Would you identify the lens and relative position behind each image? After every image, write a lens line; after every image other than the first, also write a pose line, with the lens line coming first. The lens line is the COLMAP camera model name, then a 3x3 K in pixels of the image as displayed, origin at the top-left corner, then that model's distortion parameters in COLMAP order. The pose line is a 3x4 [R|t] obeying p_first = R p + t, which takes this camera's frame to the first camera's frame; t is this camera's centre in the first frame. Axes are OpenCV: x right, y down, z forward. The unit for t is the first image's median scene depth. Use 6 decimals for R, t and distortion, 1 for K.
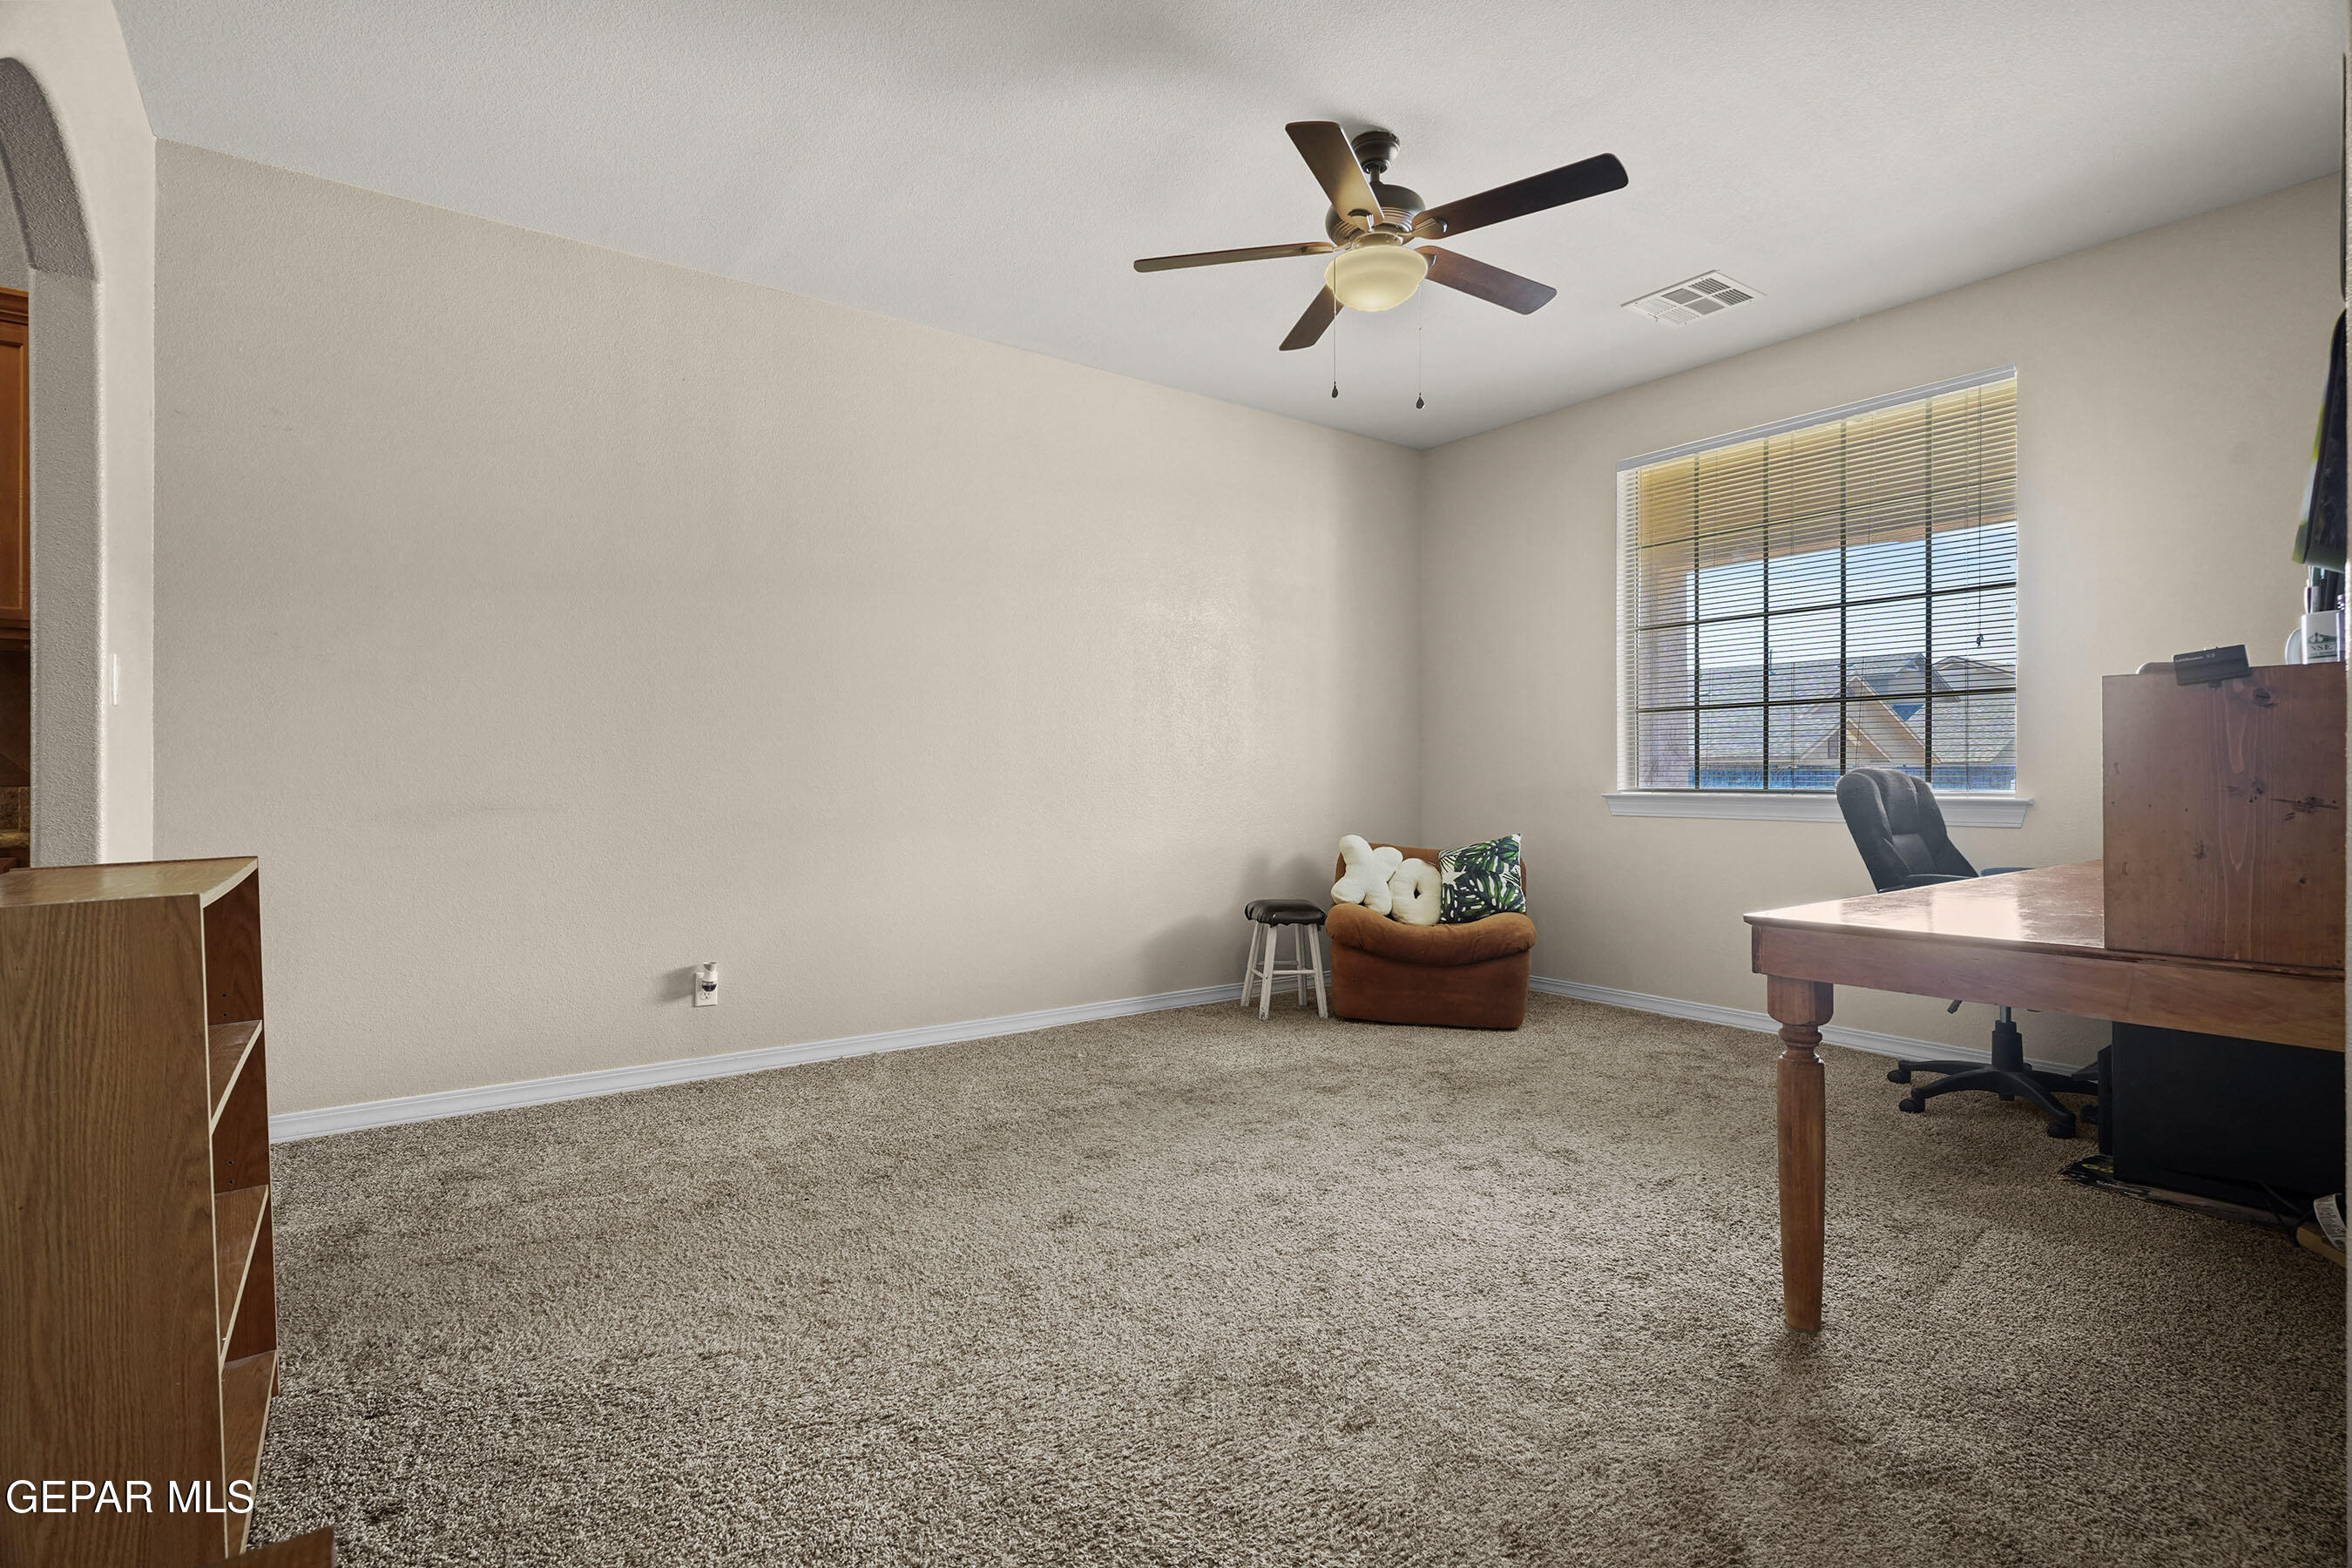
lens RADIAL K [[1133.6, 0, 1171.0], [0, 1133.6, 793.3], [0, 0, 1]] dist [-0.011855, 0.005699]
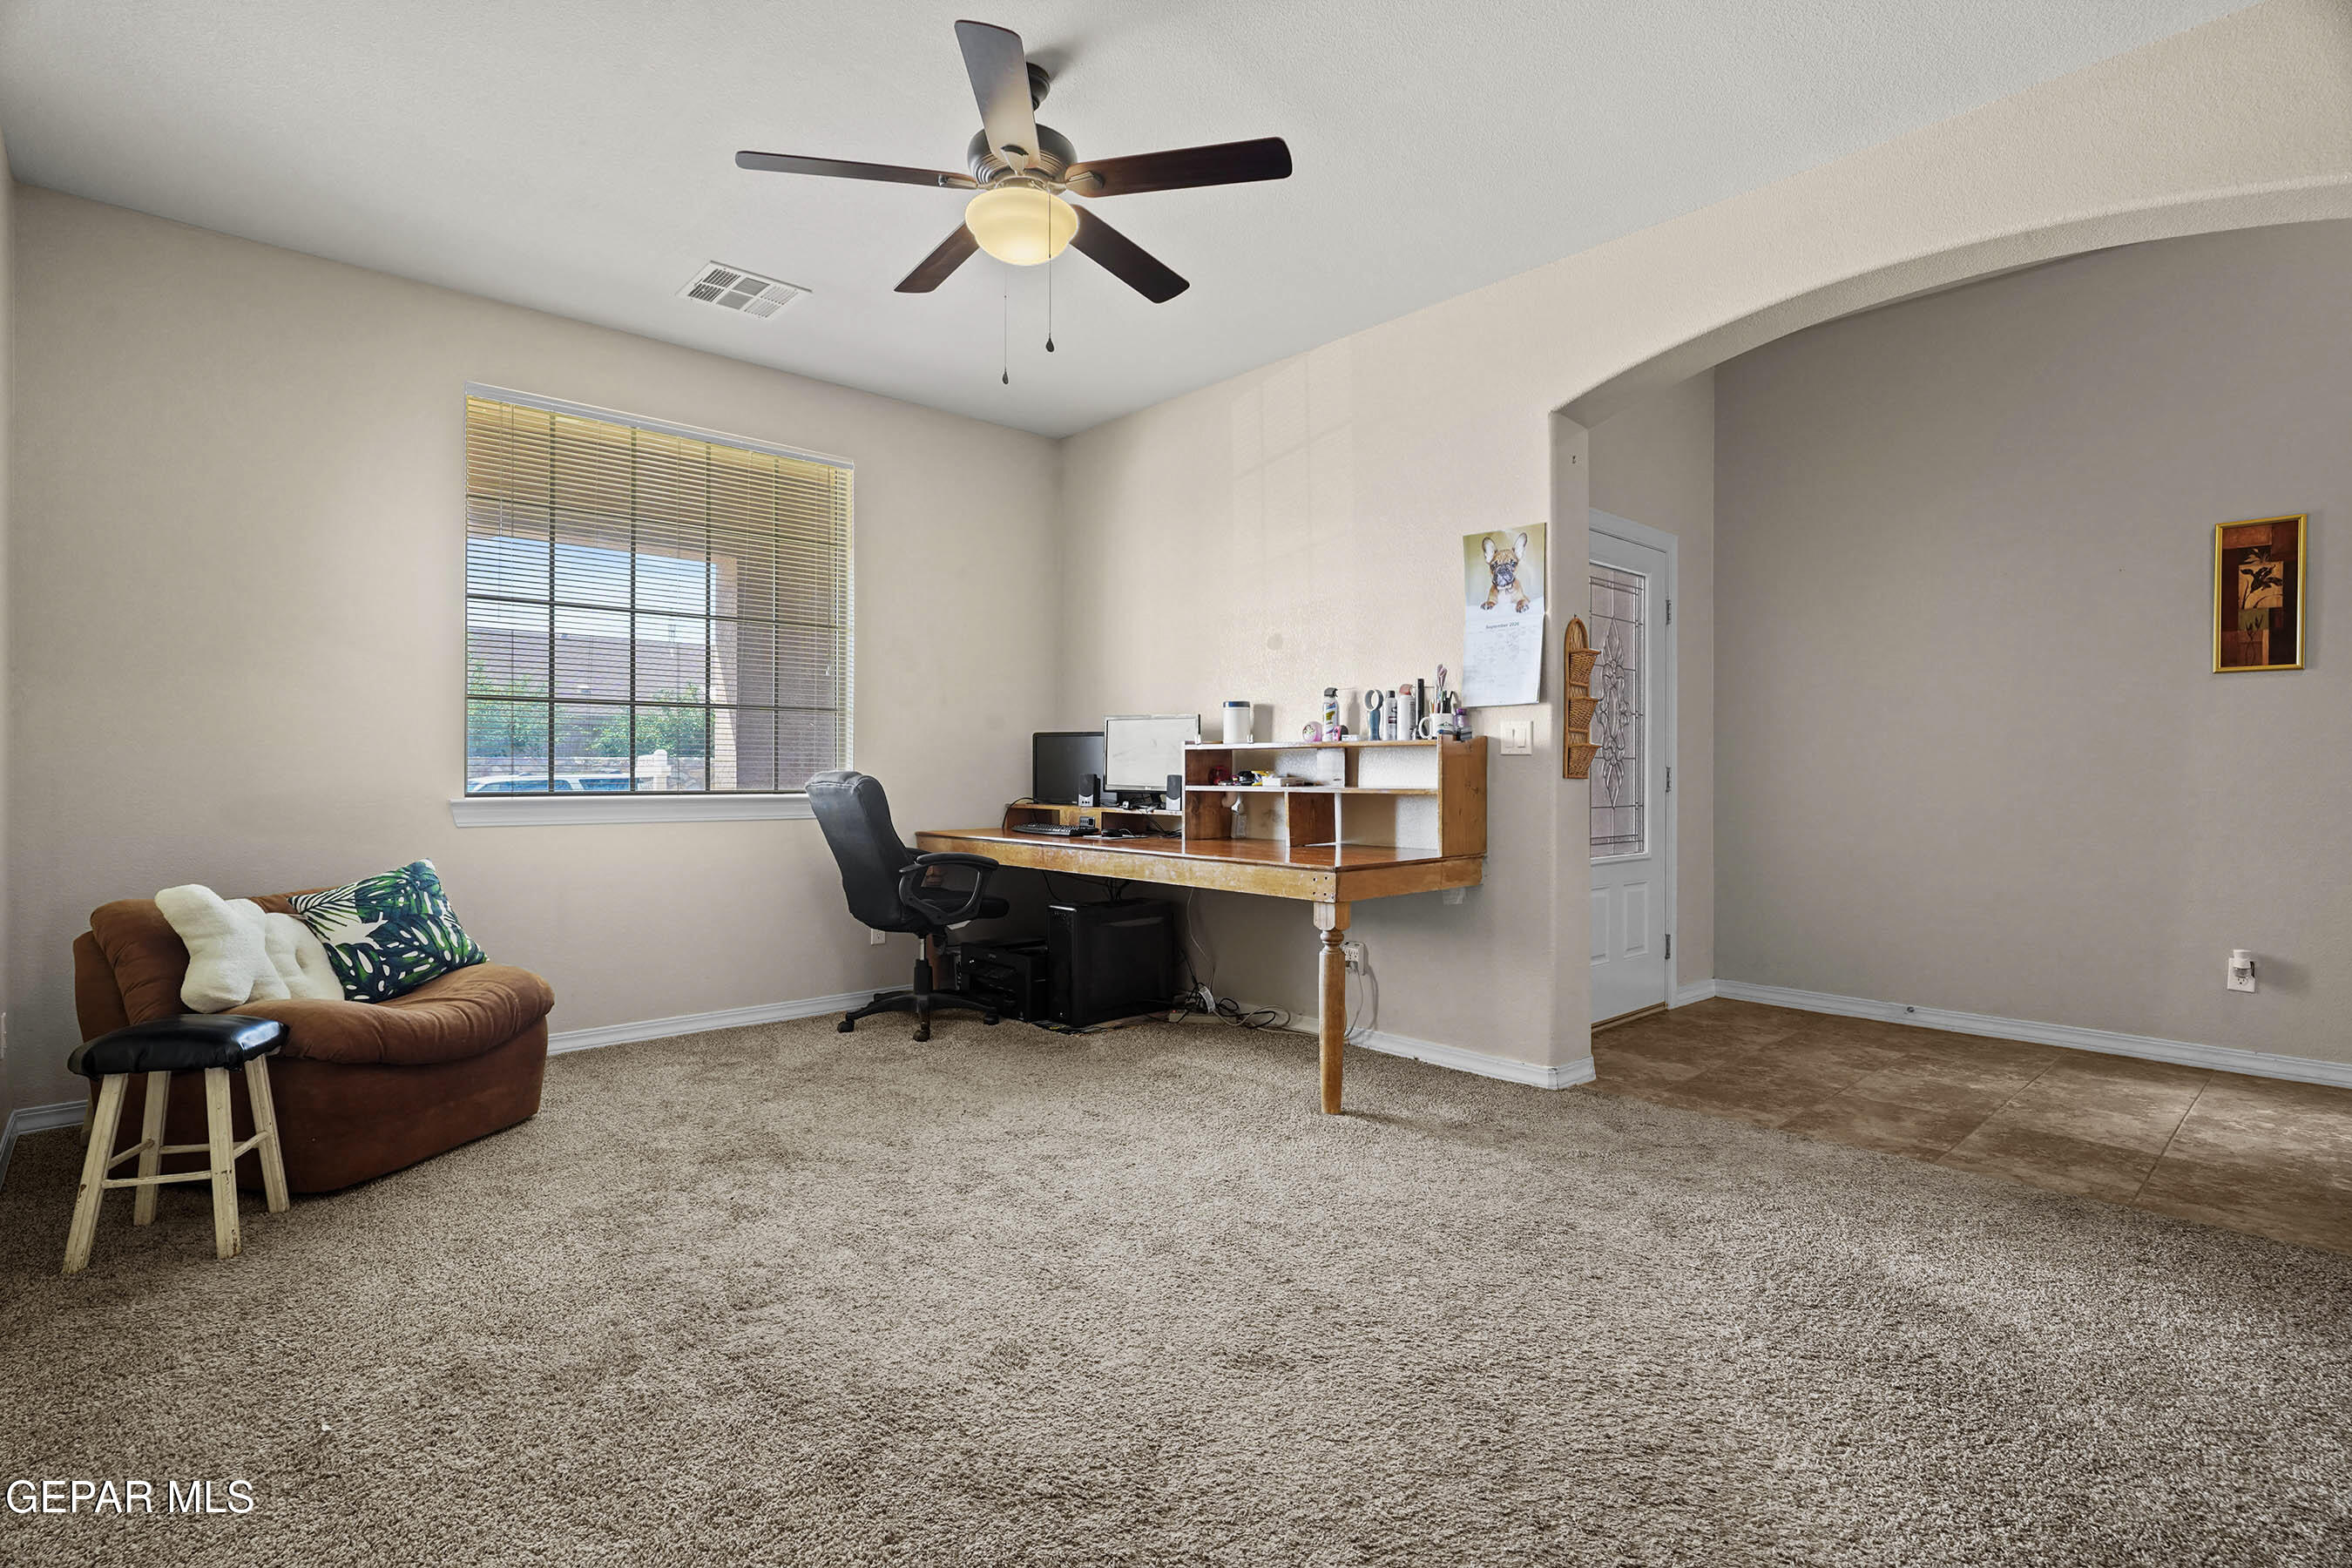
lens RADIAL K [[1133.6, 0, 1156.4], [0, 1133.6, 782.2], [0, 0, 1]] dist [-0.011855, 0.005699]
pose [[-0.102854, -0.006111, 0.994678, -0.559776], [0.015870, 0.999844, 0.007784, -0.013175], [-0.994570, 0.016587, -0.102740, 0.760669]]
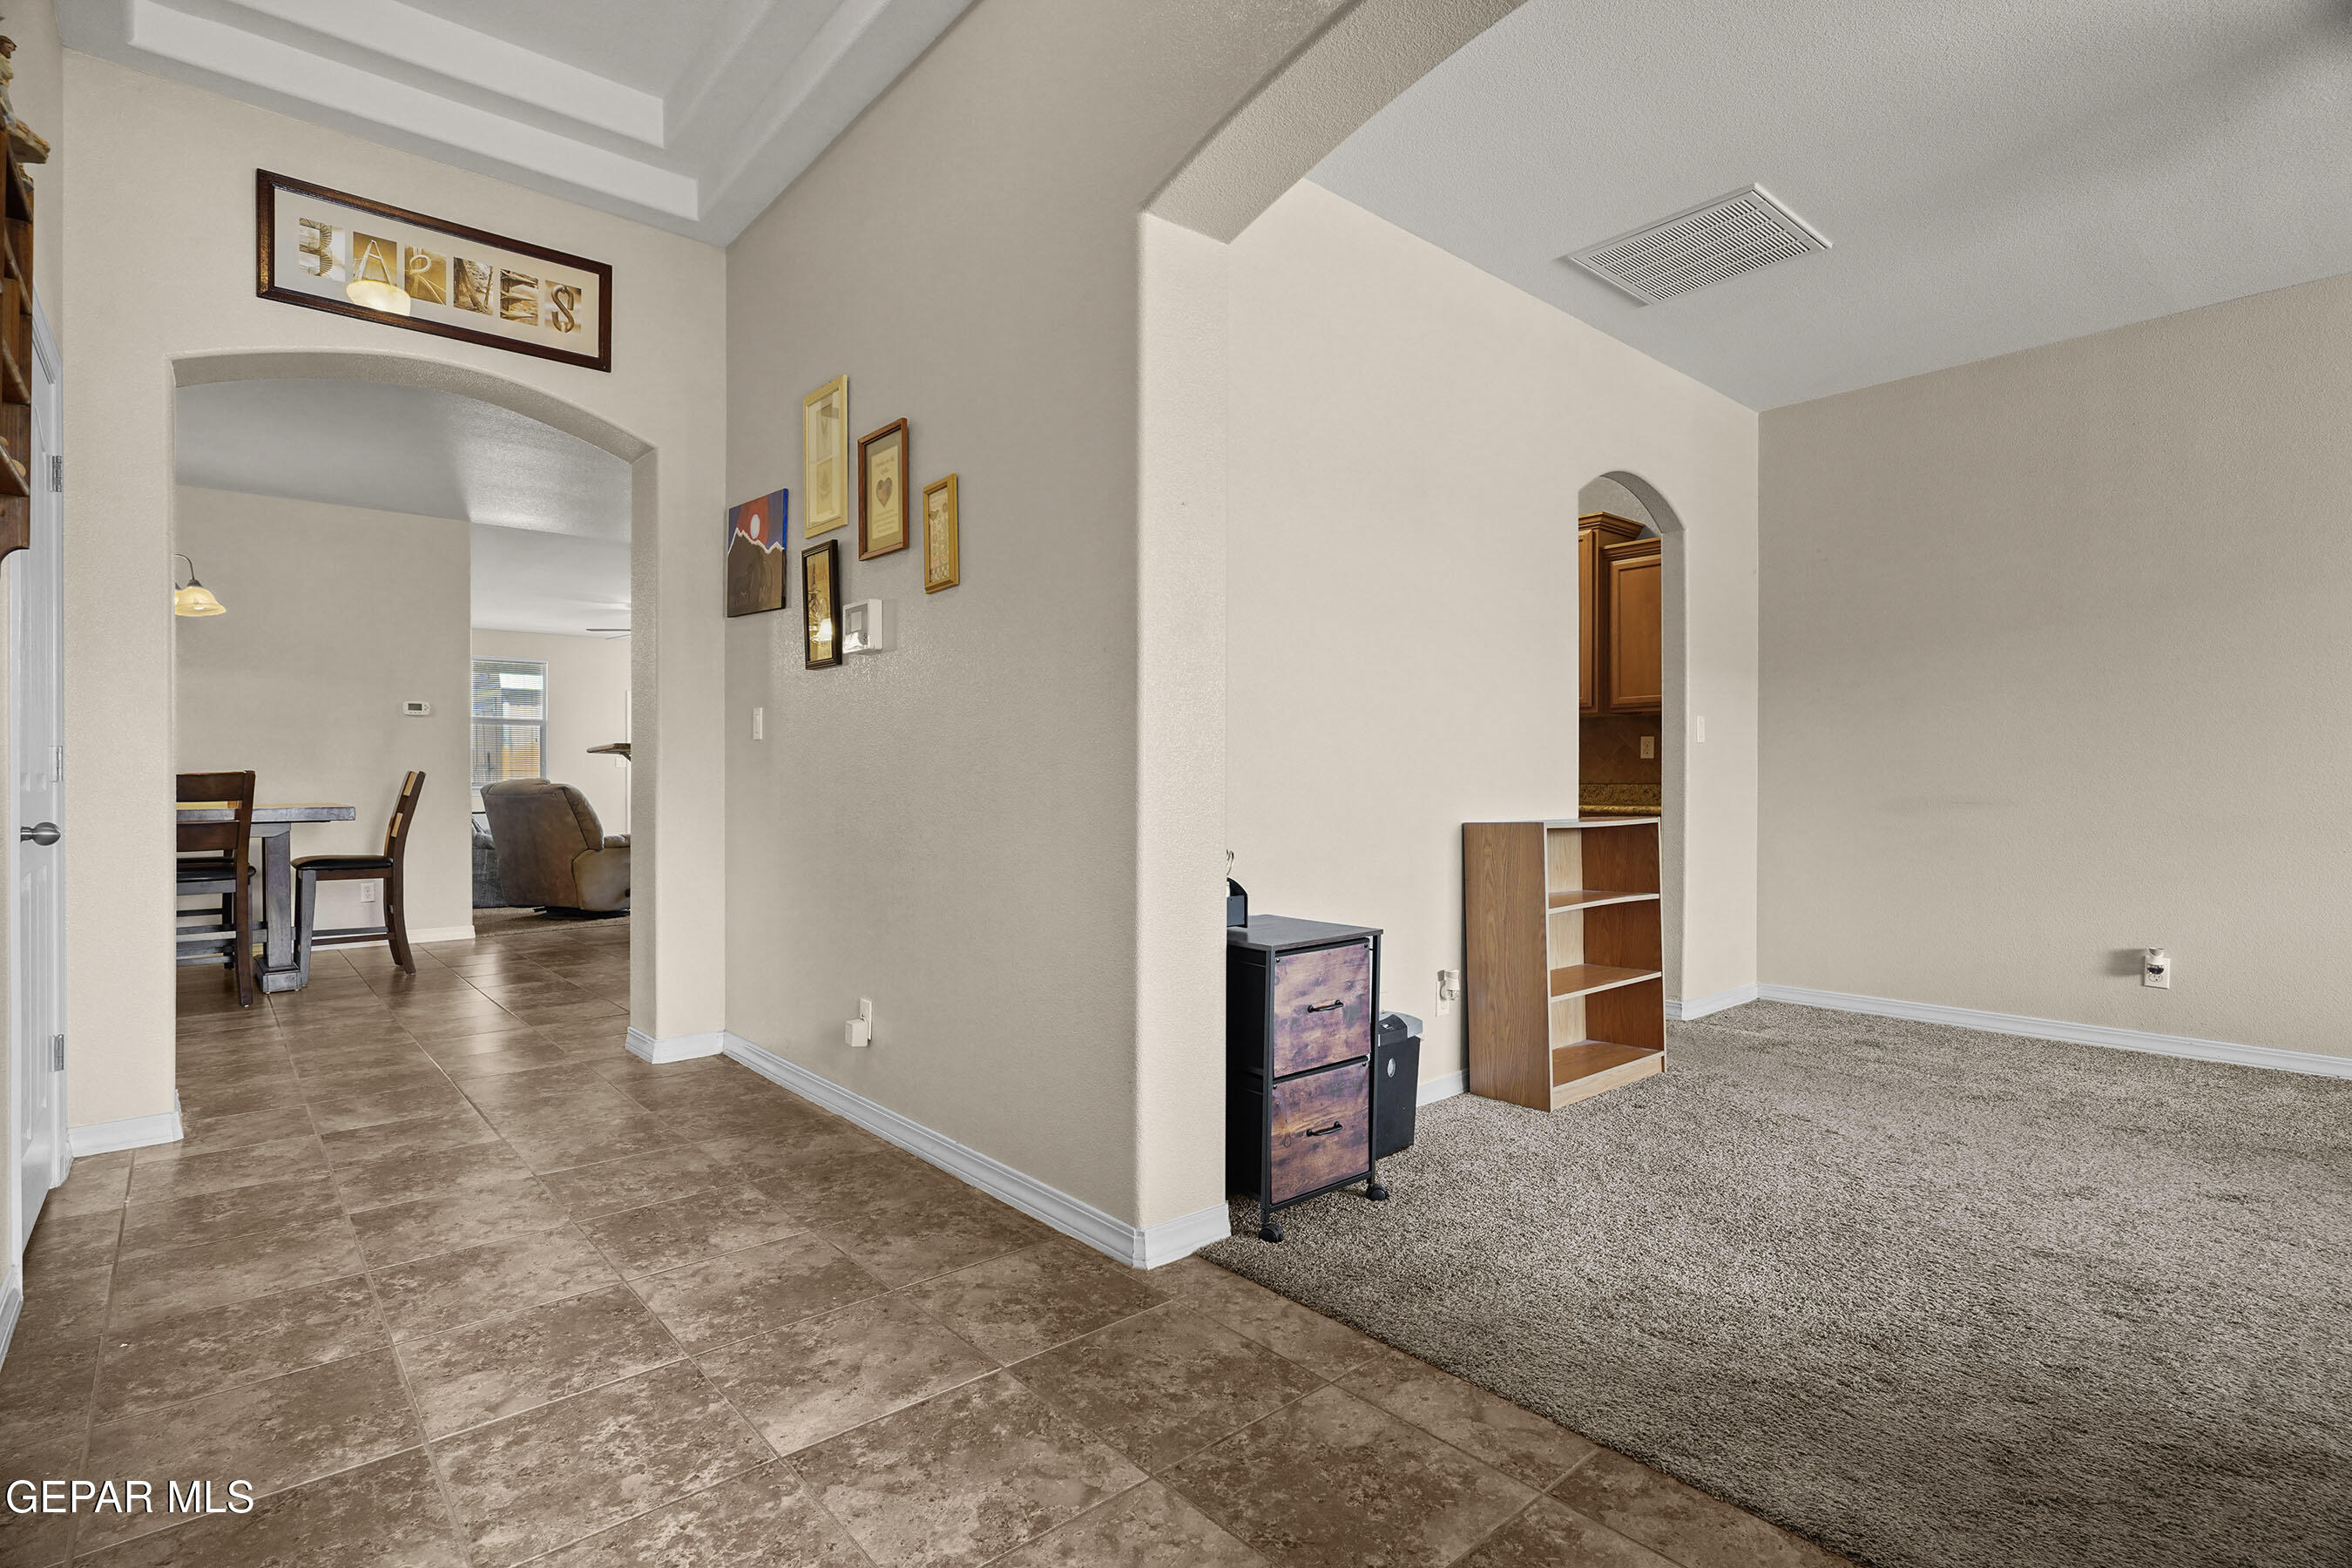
lens RADIAL K [[1133.6, 0, 1174.1], [0, 1133.6, 795.9], [0, 0, 1]] dist [-0.011855, 0.005699]
pose [[0.103468, 0.017019, -0.994487, 0.579302], [-0.017956, 0.999723, 0.015240, 0.002616], [0.994471, 0.016281, 0.103745, -0.063741]]
